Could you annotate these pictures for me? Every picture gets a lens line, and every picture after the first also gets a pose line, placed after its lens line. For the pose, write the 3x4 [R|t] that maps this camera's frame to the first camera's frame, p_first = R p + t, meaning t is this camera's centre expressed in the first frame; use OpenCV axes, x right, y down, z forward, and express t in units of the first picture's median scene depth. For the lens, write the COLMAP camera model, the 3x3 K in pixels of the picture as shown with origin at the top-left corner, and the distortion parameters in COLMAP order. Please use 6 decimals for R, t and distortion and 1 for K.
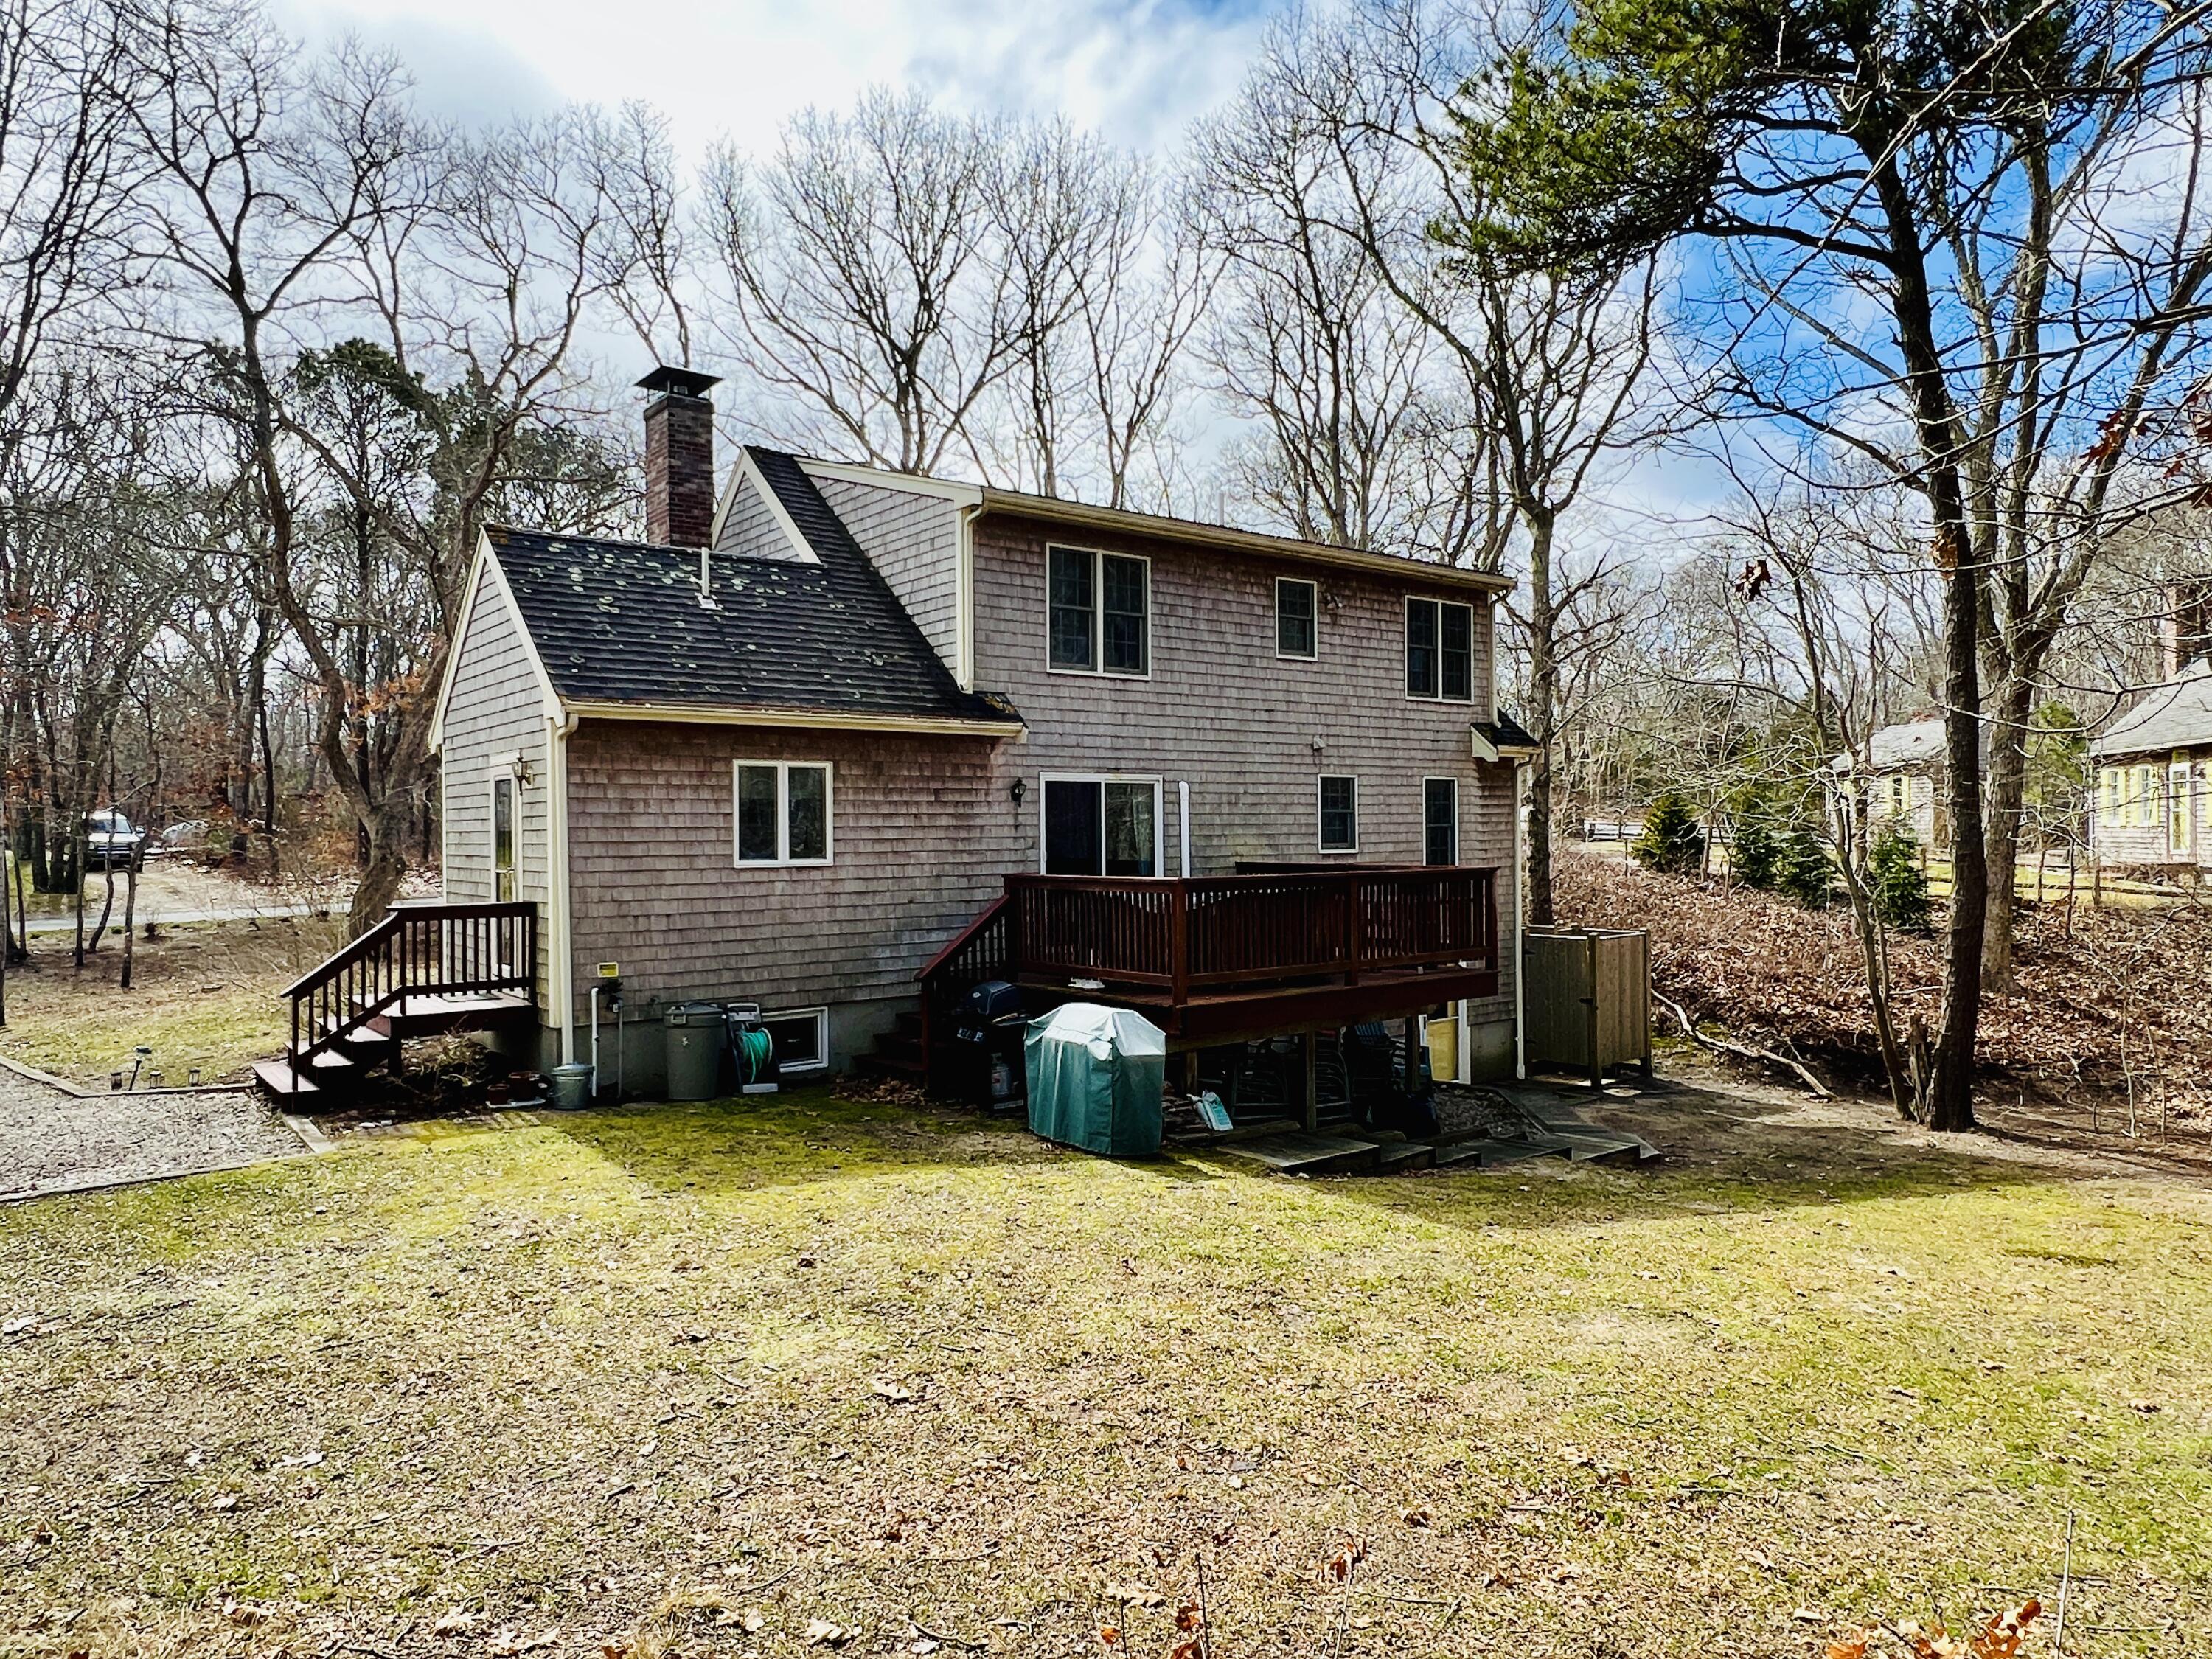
lens RADIAL K [[1405.7, 0, 1098.7], [0, 1405.7, 838.4], [0, 0, 1]] dist [0.000889, 0.001856]
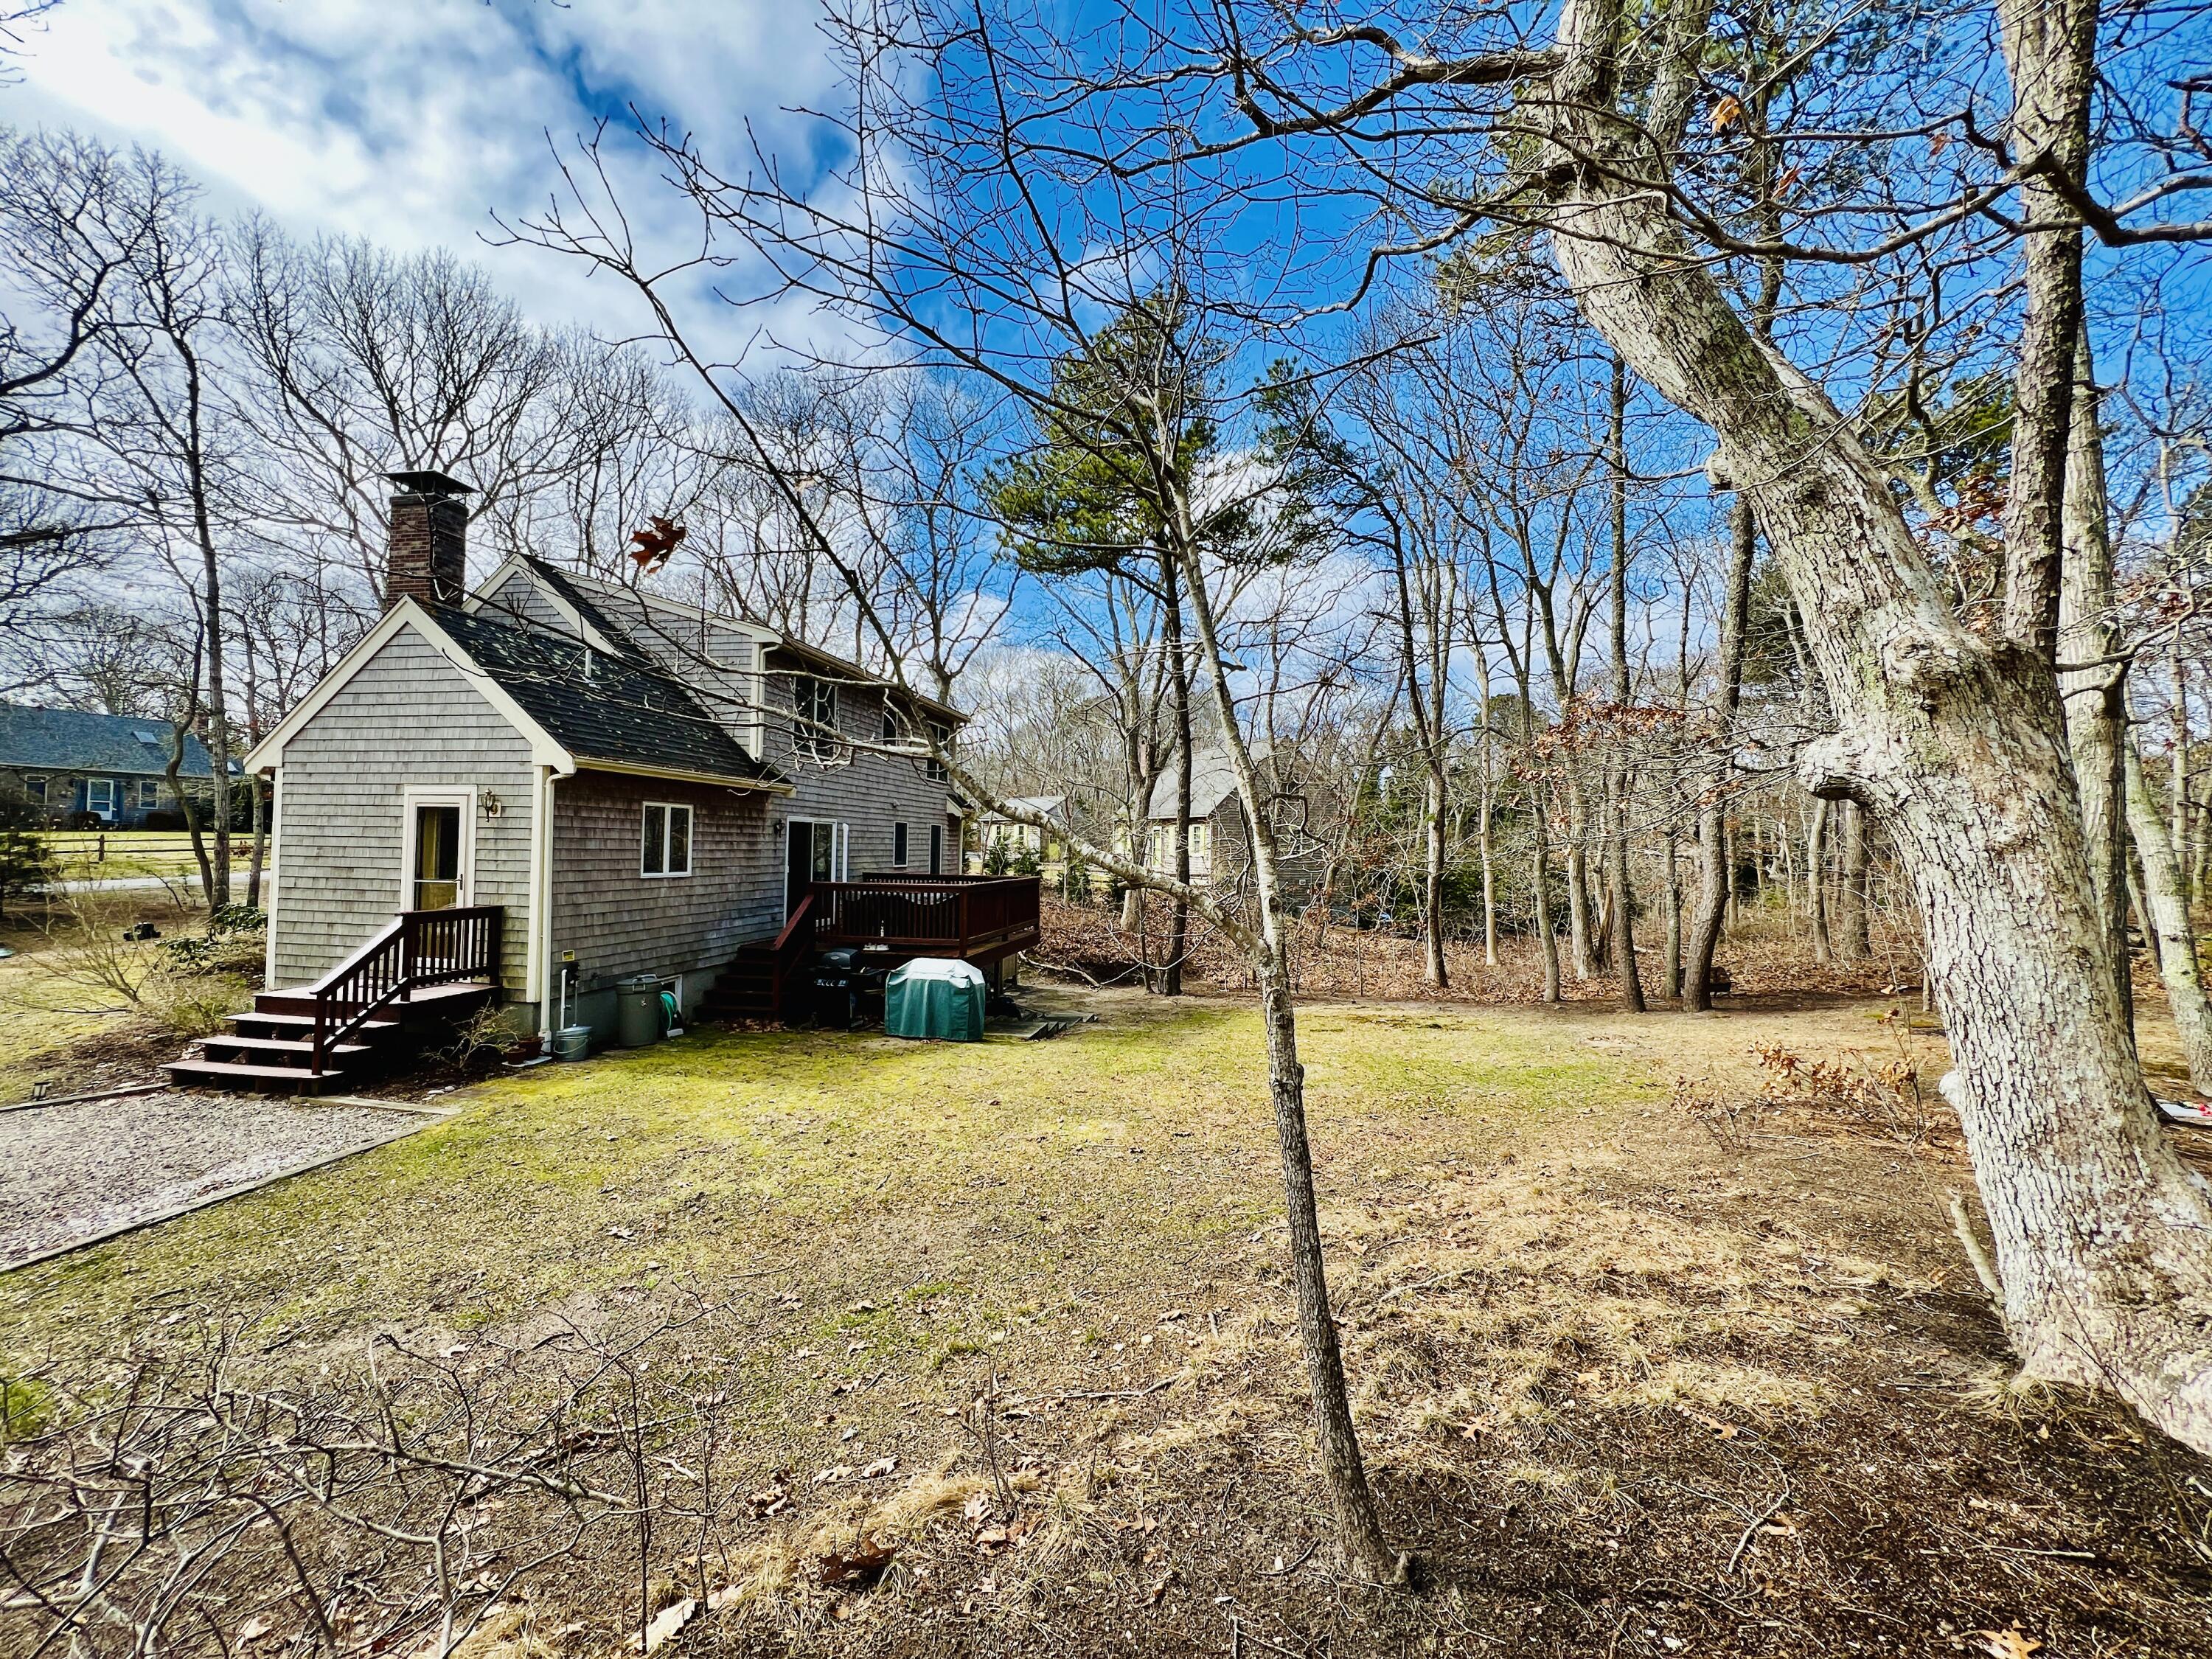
lens RADIAL K [[889.1, 0, 1108.2], [0, 889.1, 831.7], [0, 0, 1]] dist [0.002287, 0.000179]
pose [[0.746373, 0.032403, 0.664739, -0.466170], [-0.018197, 0.999434, -0.028286, -0.008394], [-0.665279, 0.009016, 0.746540, 0.027683]]
